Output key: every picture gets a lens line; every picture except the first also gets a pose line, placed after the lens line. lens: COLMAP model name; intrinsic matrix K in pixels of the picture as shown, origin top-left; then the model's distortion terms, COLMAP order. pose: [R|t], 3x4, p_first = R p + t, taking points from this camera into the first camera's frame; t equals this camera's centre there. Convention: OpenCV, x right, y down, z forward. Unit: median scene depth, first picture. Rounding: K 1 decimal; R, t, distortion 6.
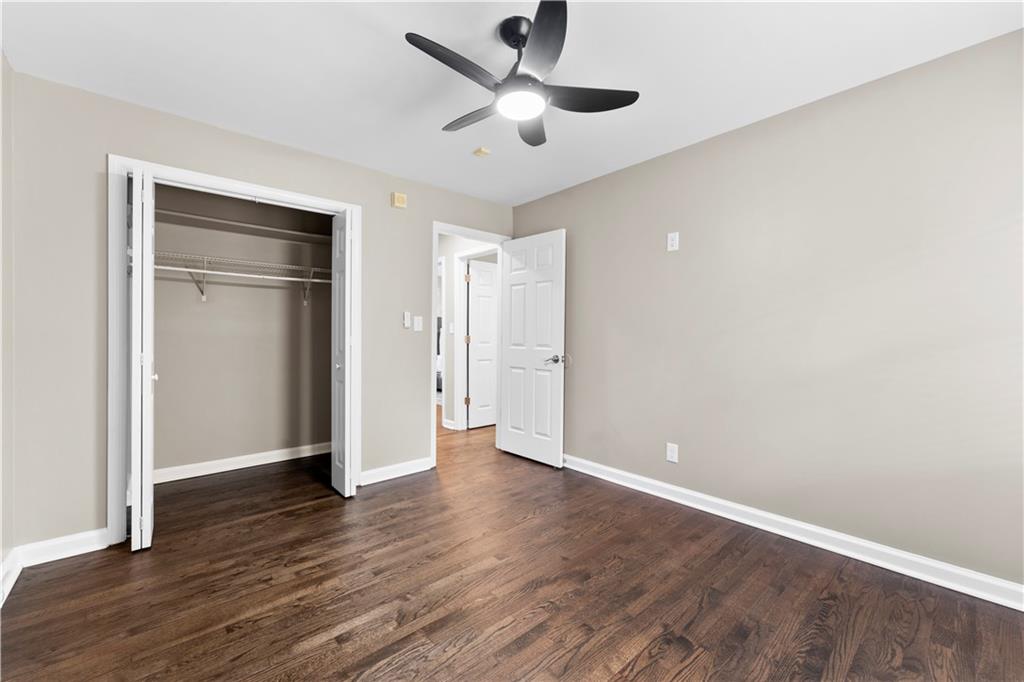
lens RADIAL K [[449.9, 0, 512.0], [0, 449.9, 341.0], [0, 0, 1]] dist [-0.000790, -0.000071]
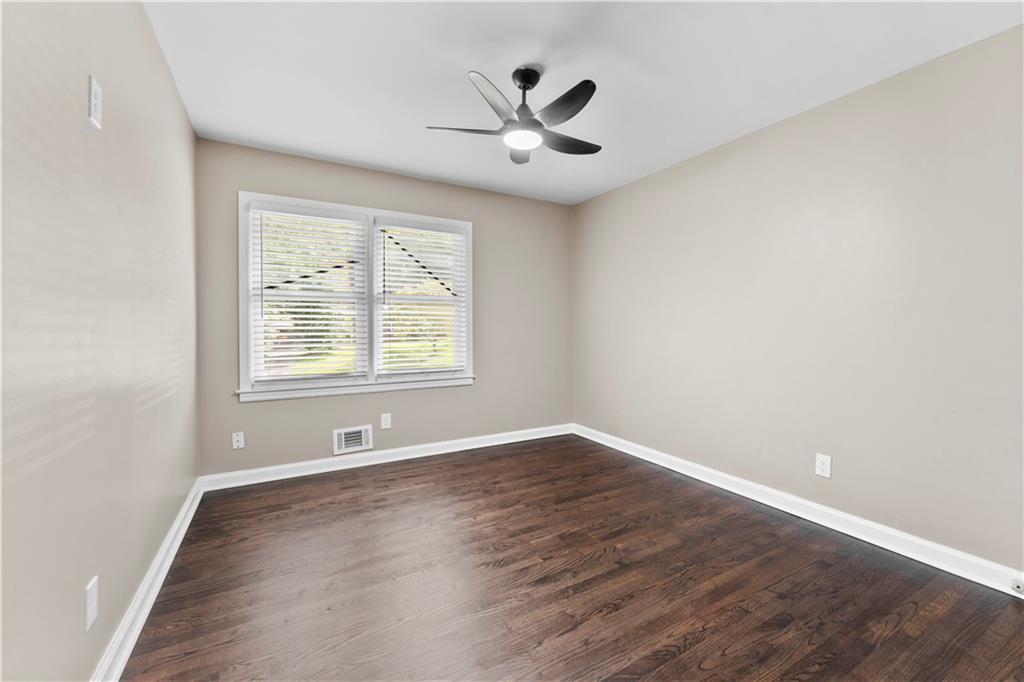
lens RADIAL K [[449.9, 0, 512.0], [0, 449.9, 341.0], [0, 0, 1]] dist [-0.000790, -0.000071]
pose [[-0.978951, -0.012304, 0.203724, -0.197349], [-0.005617, 0.999427, 0.033370, -0.024506], [-0.204018, 0.031523, -0.978460, 2.167513]]
